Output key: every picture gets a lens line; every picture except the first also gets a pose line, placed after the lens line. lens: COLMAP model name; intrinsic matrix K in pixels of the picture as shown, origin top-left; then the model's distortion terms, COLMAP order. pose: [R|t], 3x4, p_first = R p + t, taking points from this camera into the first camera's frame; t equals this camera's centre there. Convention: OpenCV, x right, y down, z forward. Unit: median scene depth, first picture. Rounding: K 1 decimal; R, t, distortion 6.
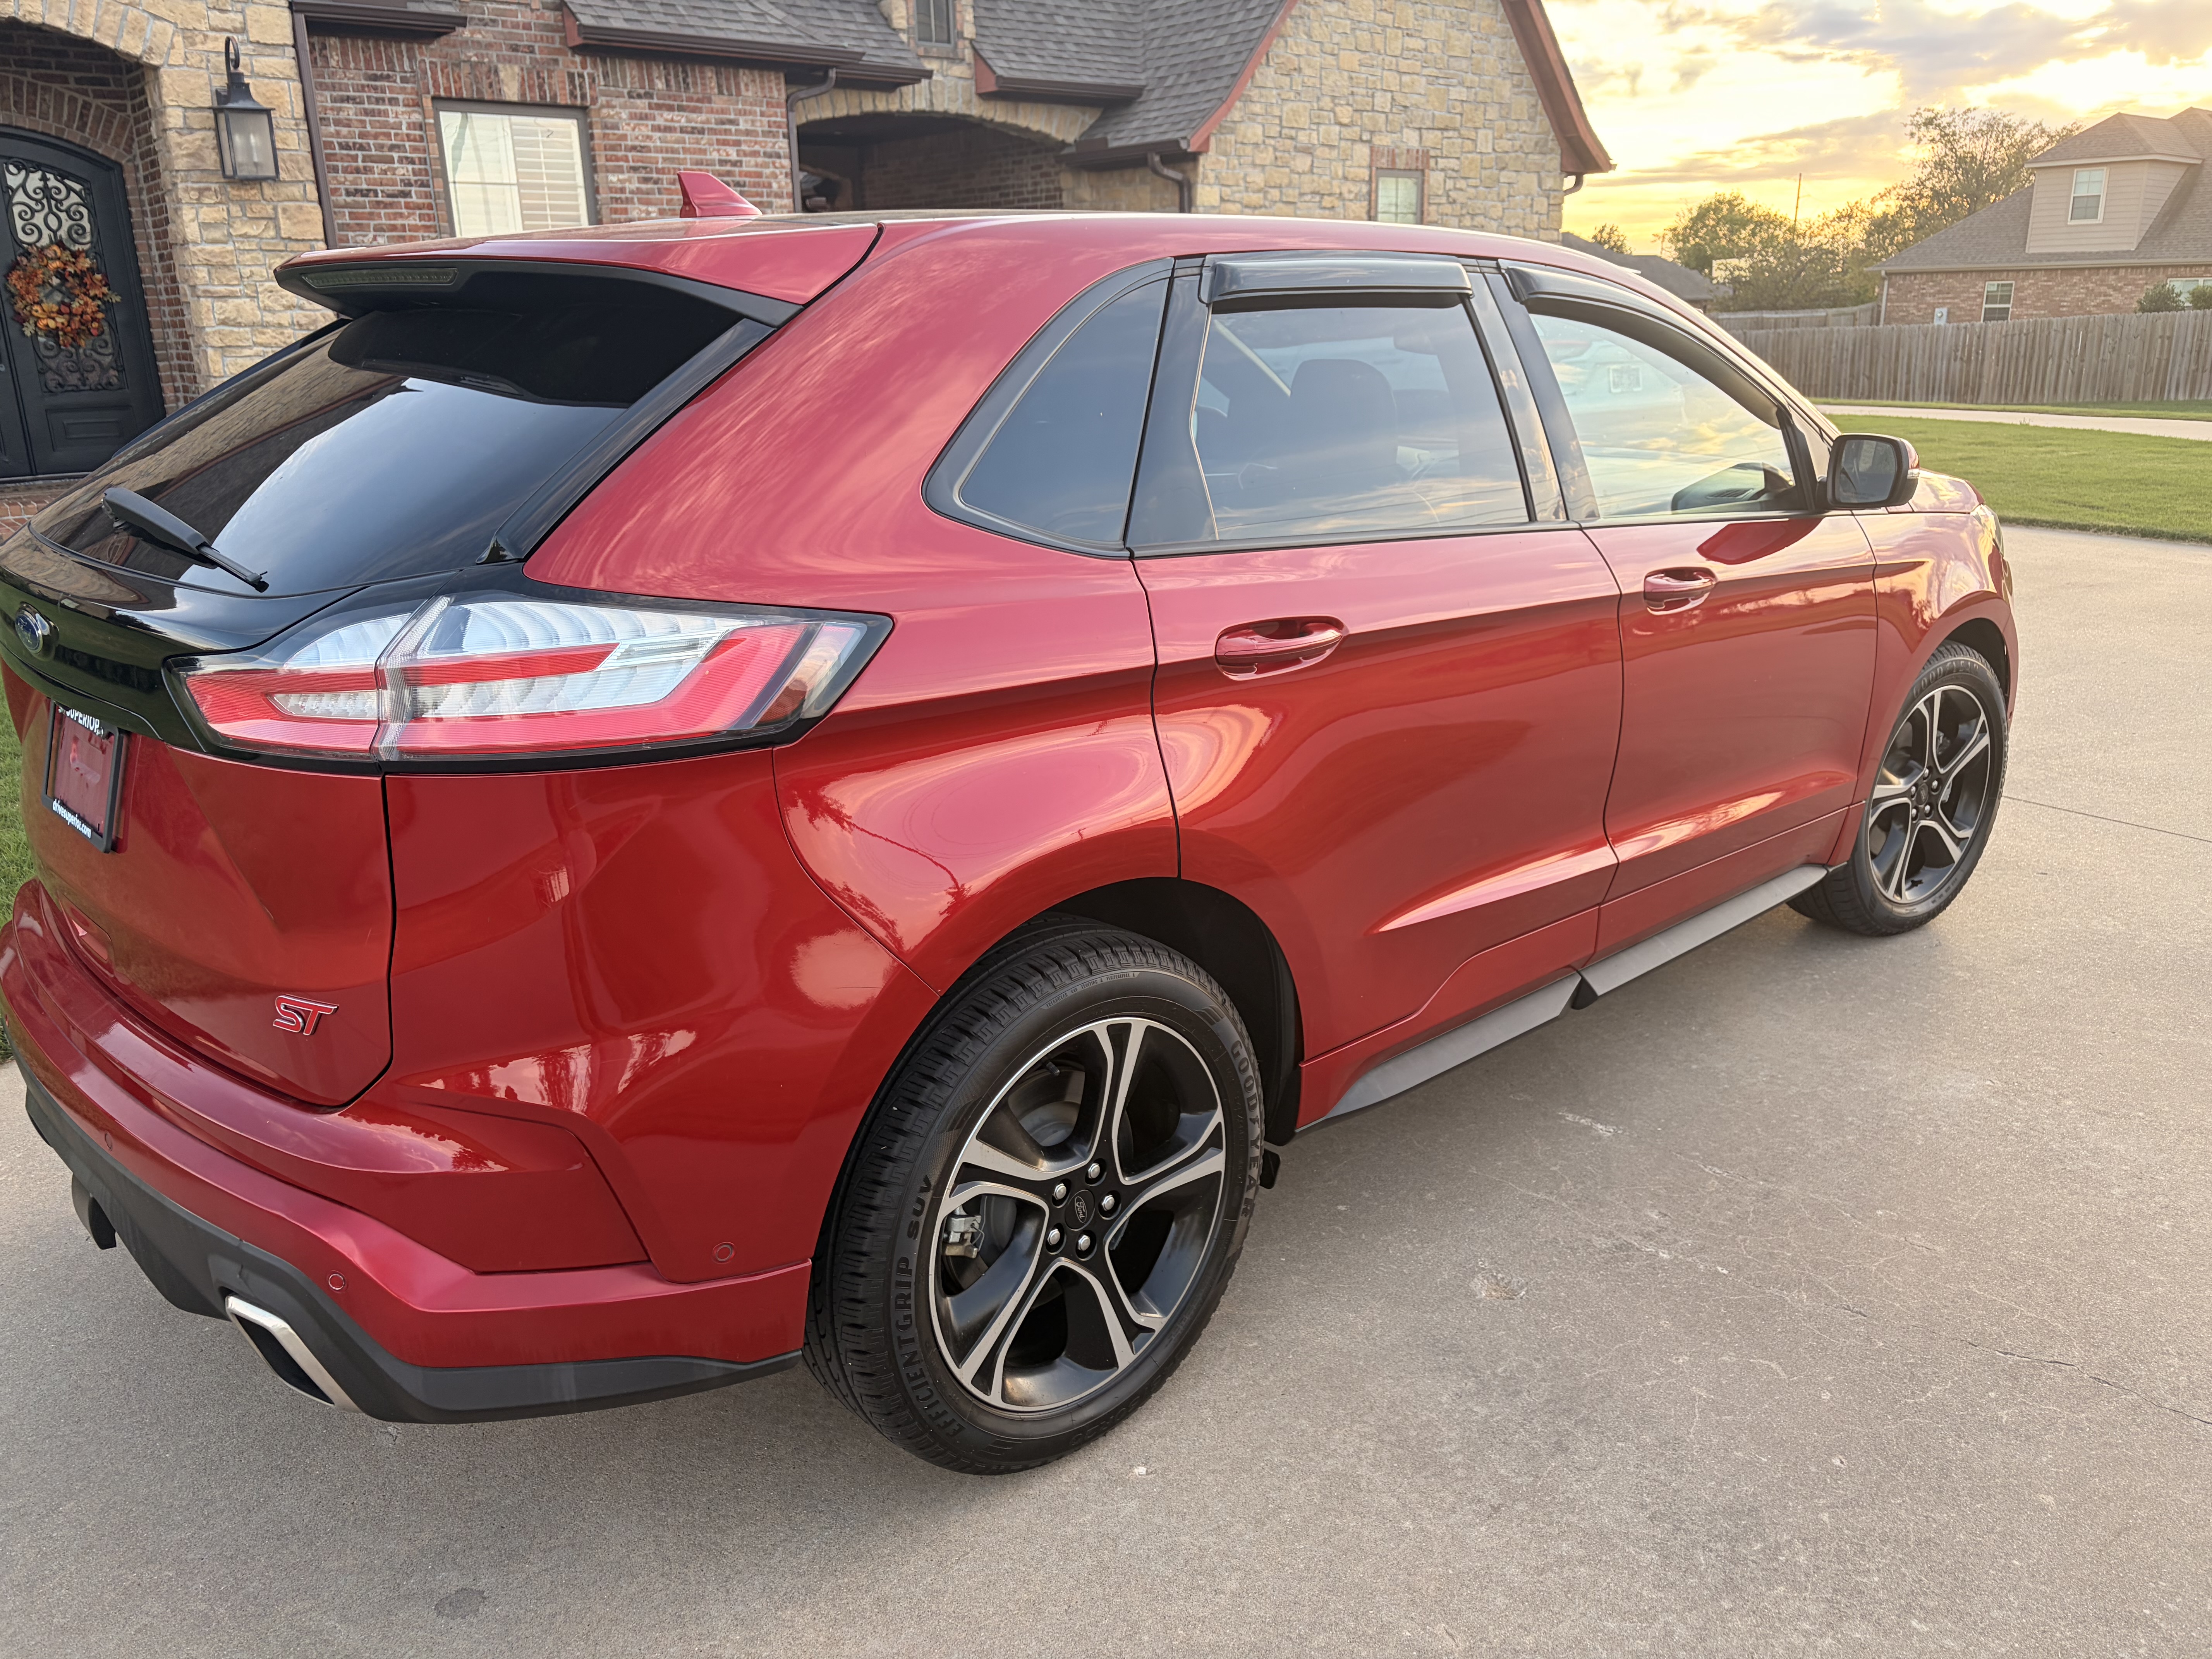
lens RADIAL K [[1627.3, 0, 1160.1], [0, 1627.3, 835.4], [0, 0, 1]] dist [0.043013, -0.058332]
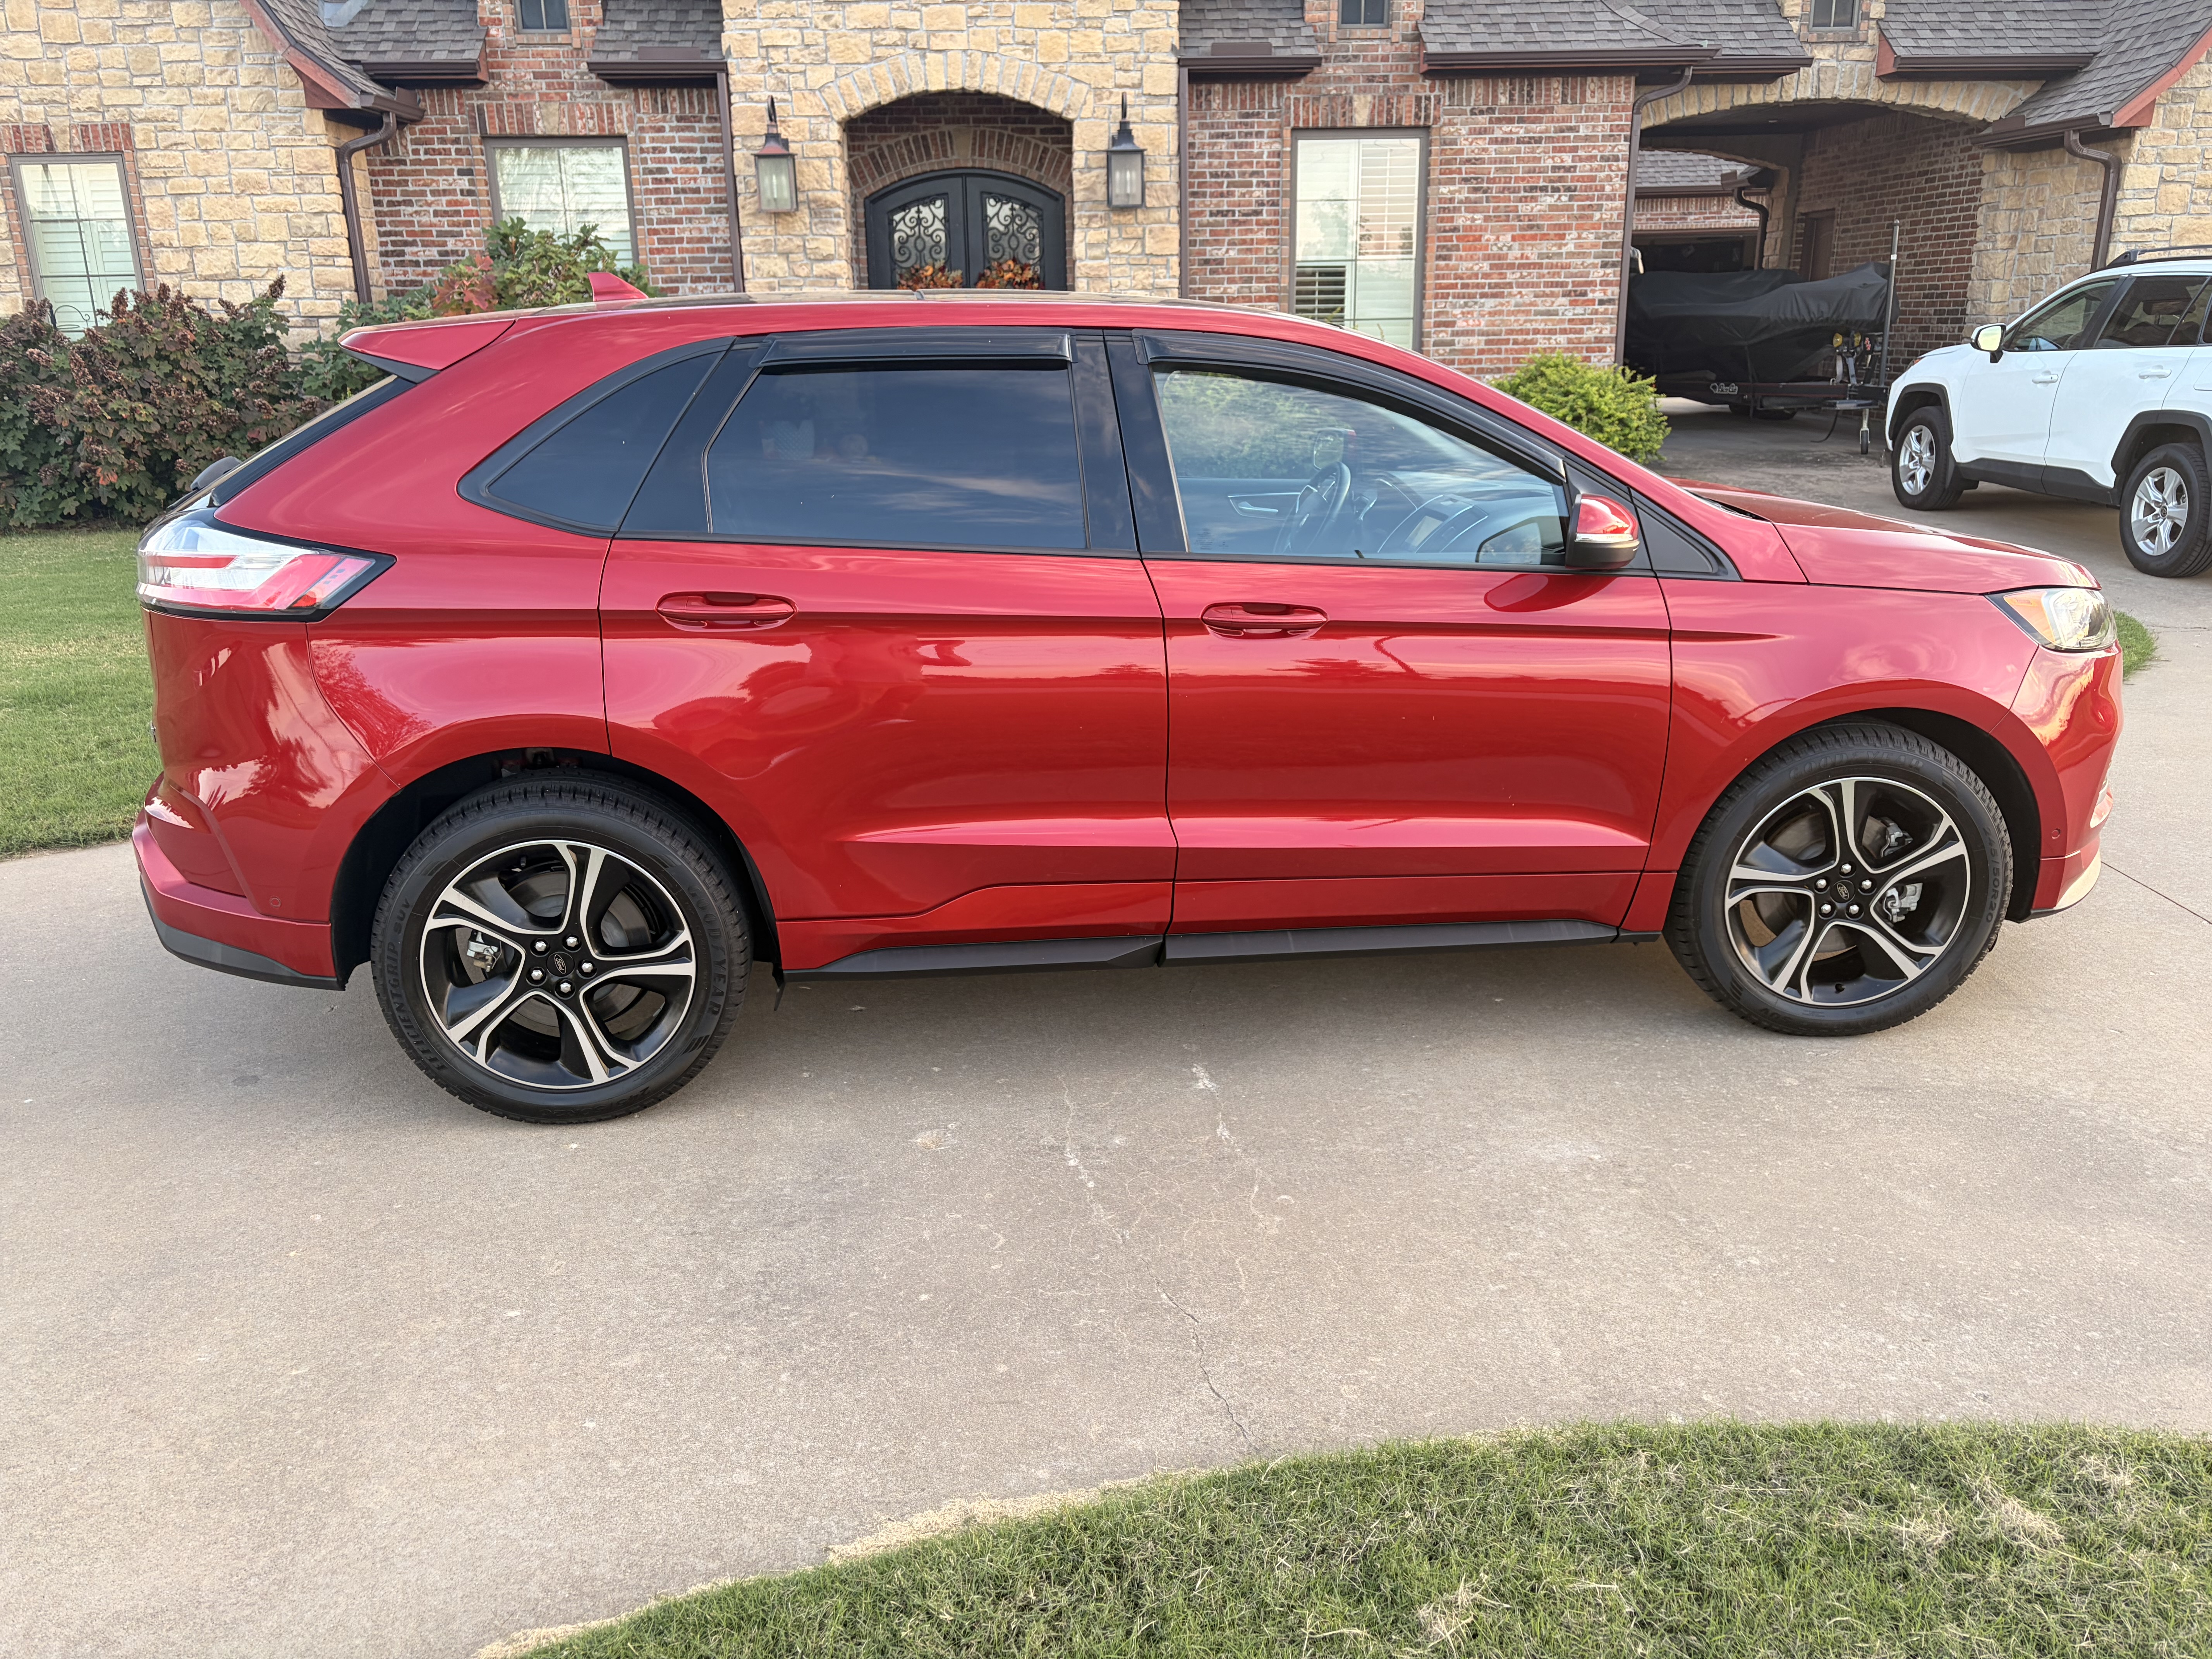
lens RADIAL K [[1679.4, 0, 1150.4], [0, 1679.4, 787.9], [0, 0, 1]] dist [0.053666, -0.074435]
pose [[0.803282, 0.166352, -0.571895, 0.234714], [-0.179962, 0.983113, 0.033193, -0.015138], [0.567760, 0.076256, 0.819655, 0.003178]]
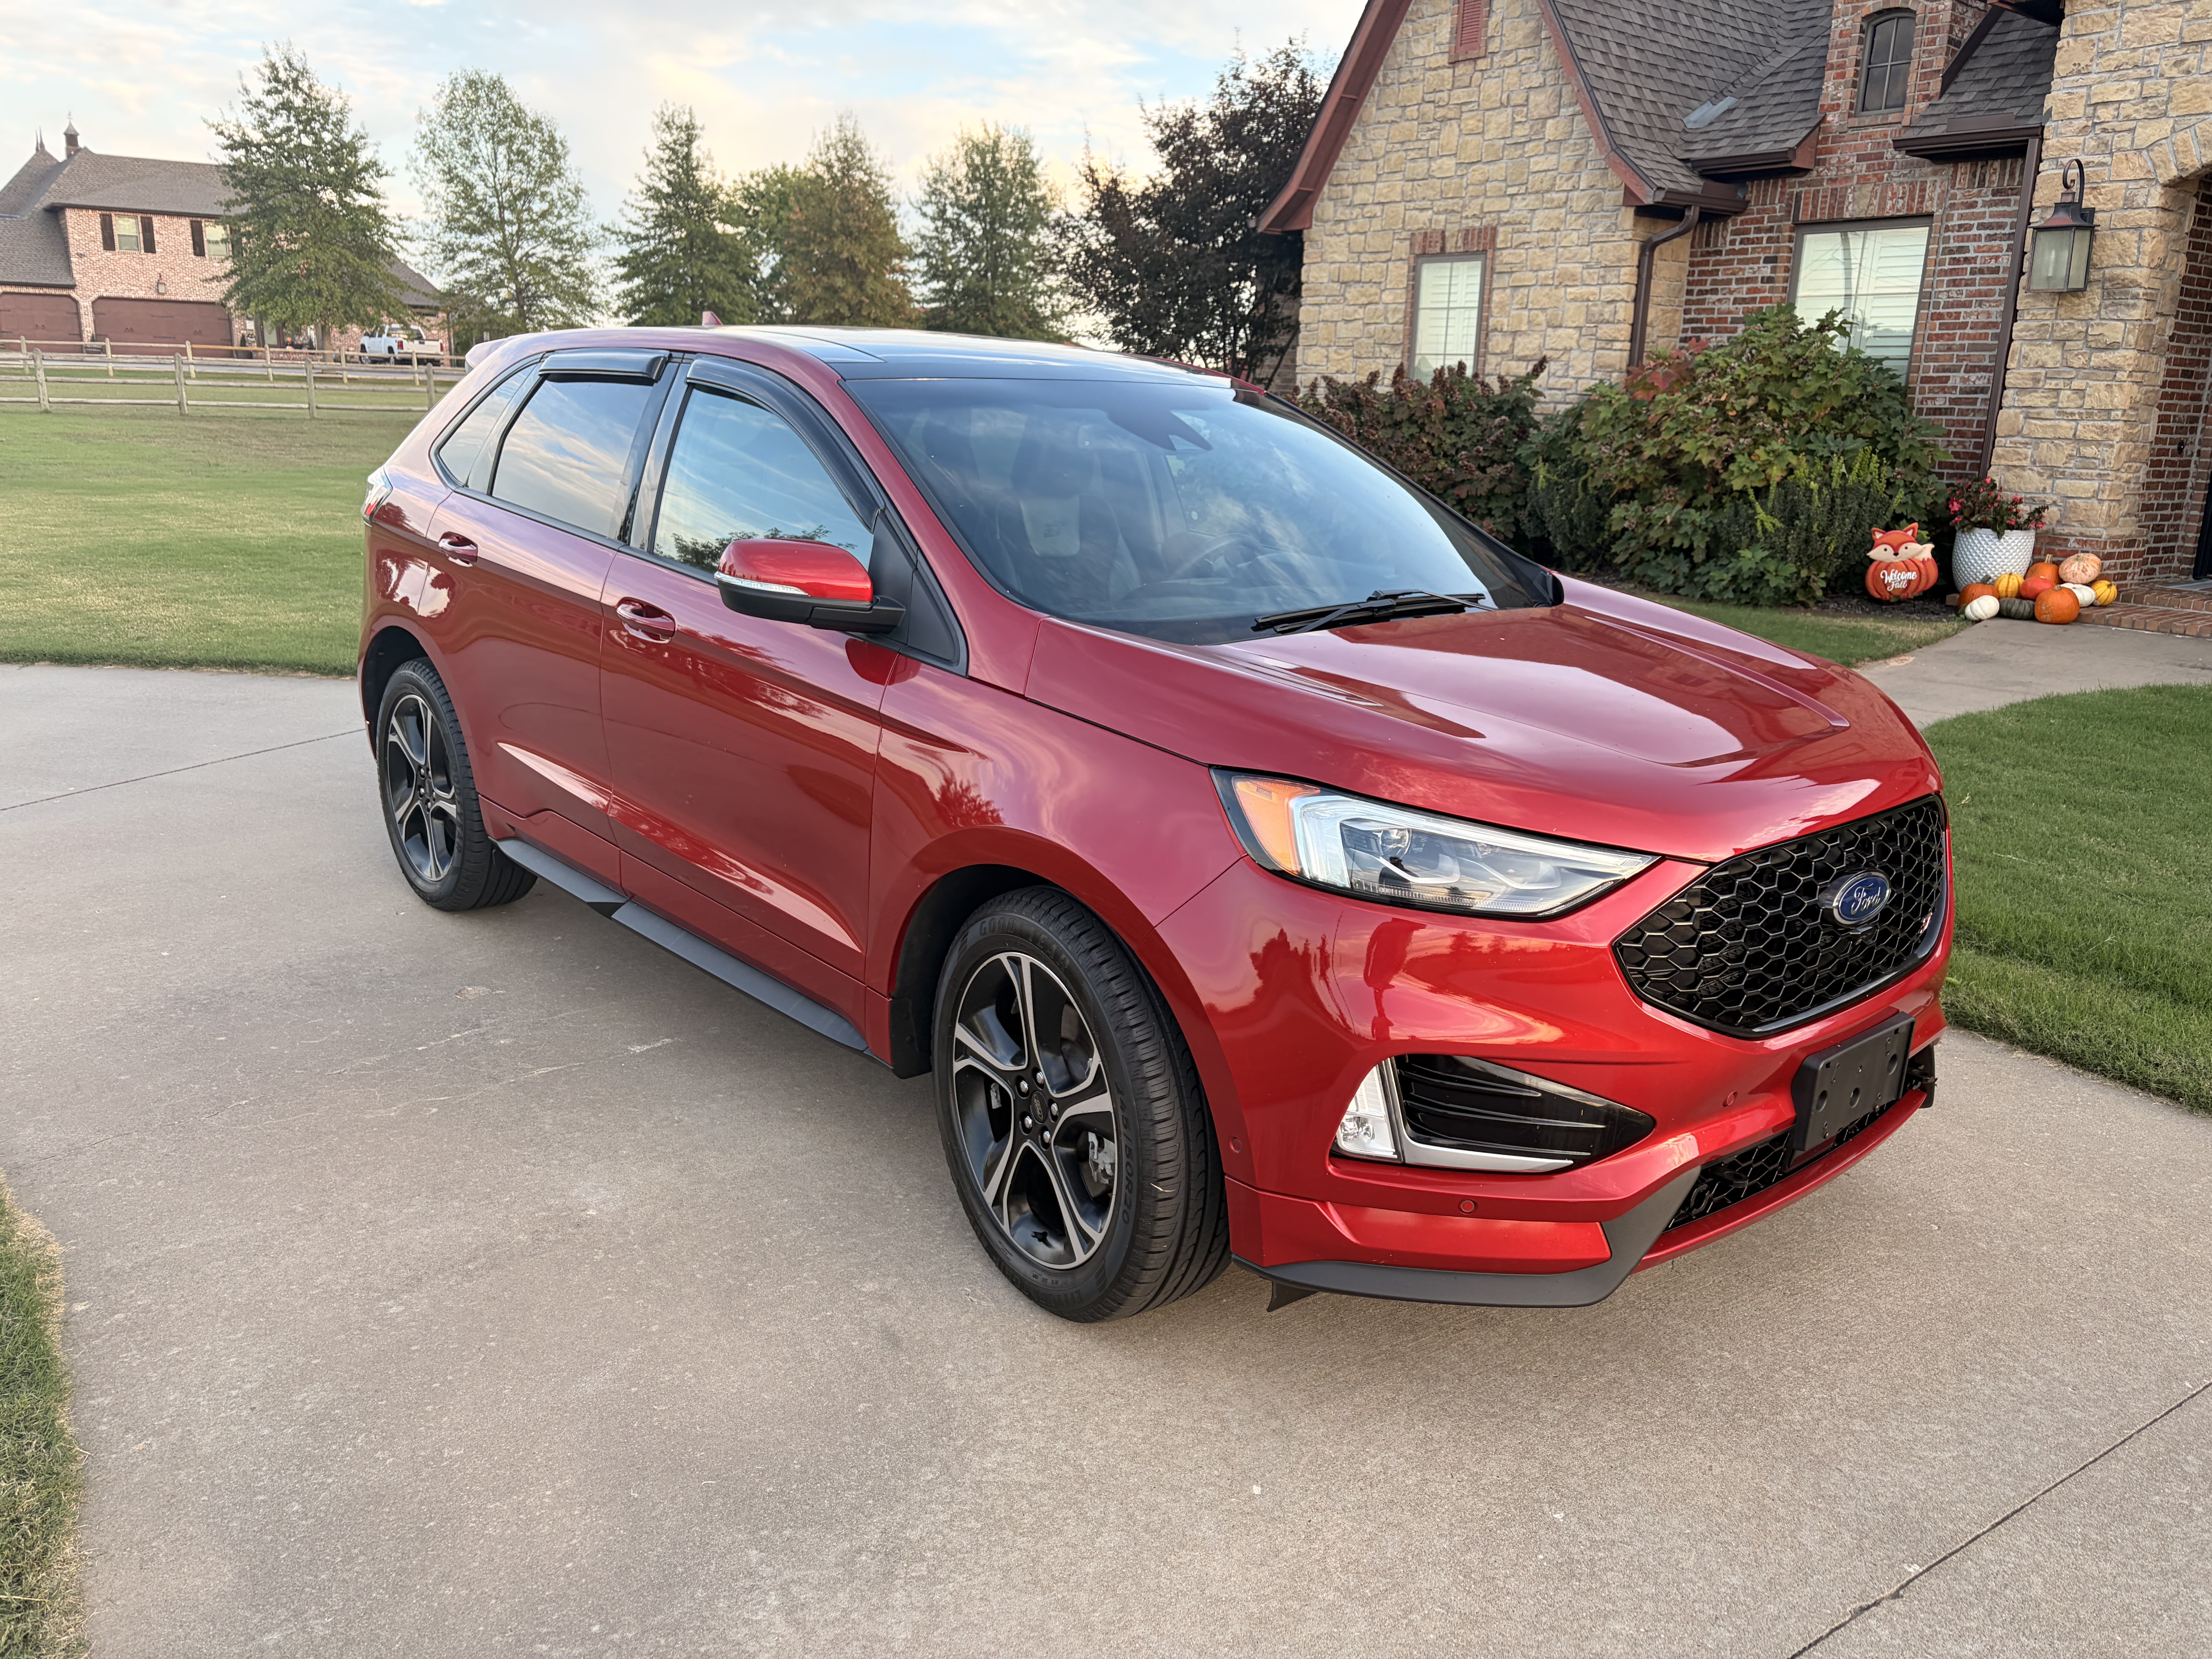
lens RADIAL K [[1684.5, 0, 1098.7], [0, 1684.5, 802.7], [0, 0, 1]] dist [0.065387, -0.077219]
pose [[-0.091719, 0.247859, -0.964445, 0.389971], [-0.336808, 0.903722, 0.264284, -0.119622], [0.937095, 0.349073, 0.000592, 0.341712]]
